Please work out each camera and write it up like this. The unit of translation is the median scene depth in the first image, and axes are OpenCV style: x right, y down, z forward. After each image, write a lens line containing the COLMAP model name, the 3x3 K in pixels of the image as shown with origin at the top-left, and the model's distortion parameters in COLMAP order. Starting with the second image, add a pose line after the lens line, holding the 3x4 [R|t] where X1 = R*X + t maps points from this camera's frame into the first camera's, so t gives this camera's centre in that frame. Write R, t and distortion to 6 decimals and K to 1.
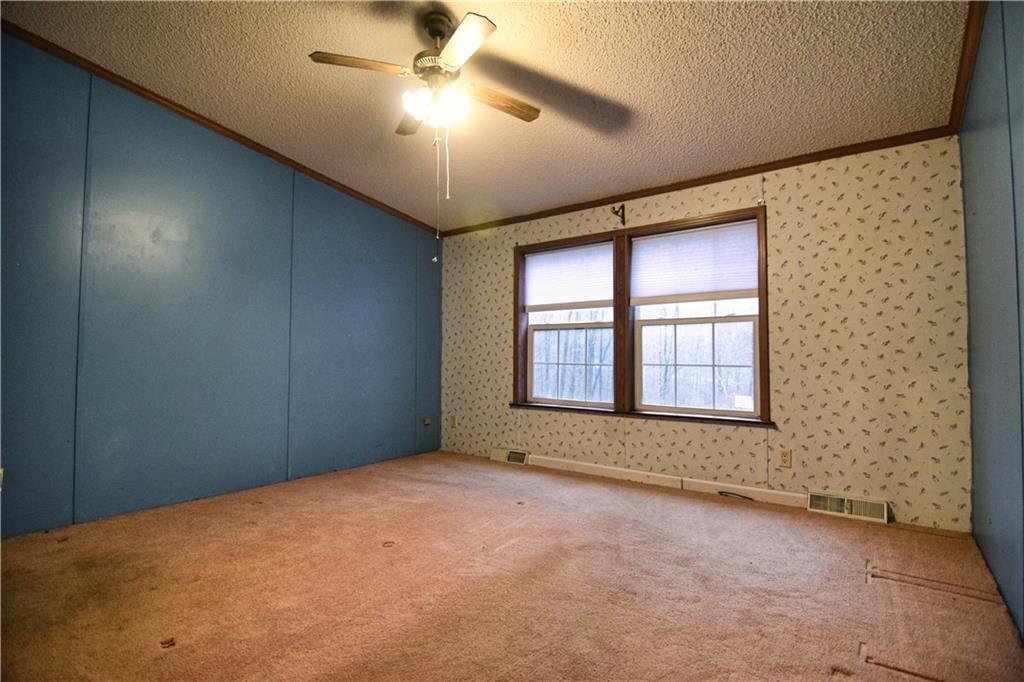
lens RADIAL K [[492.5, 0, 512.0], [0, 492.5, 341.0], [0, 0, 1]] dist [-0.003301, -0.010495]
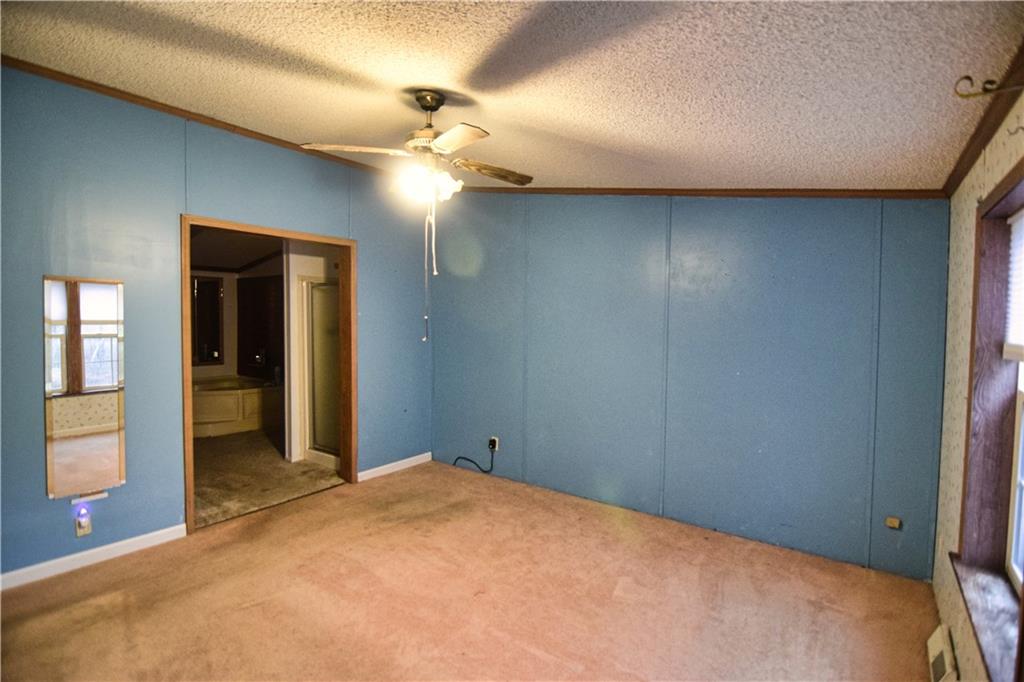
lens RADIAL K [[492.5, 0, 512.0], [0, 492.5, 341.0], [0, 0, 1]] dist [-0.003301, -0.010495]
pose [[0.023050, 0.044288, -0.998753, 0.711084], [0.021196, 0.998772, 0.044778, -0.165347], [0.999510, -0.022202, 0.022083, 0.942057]]
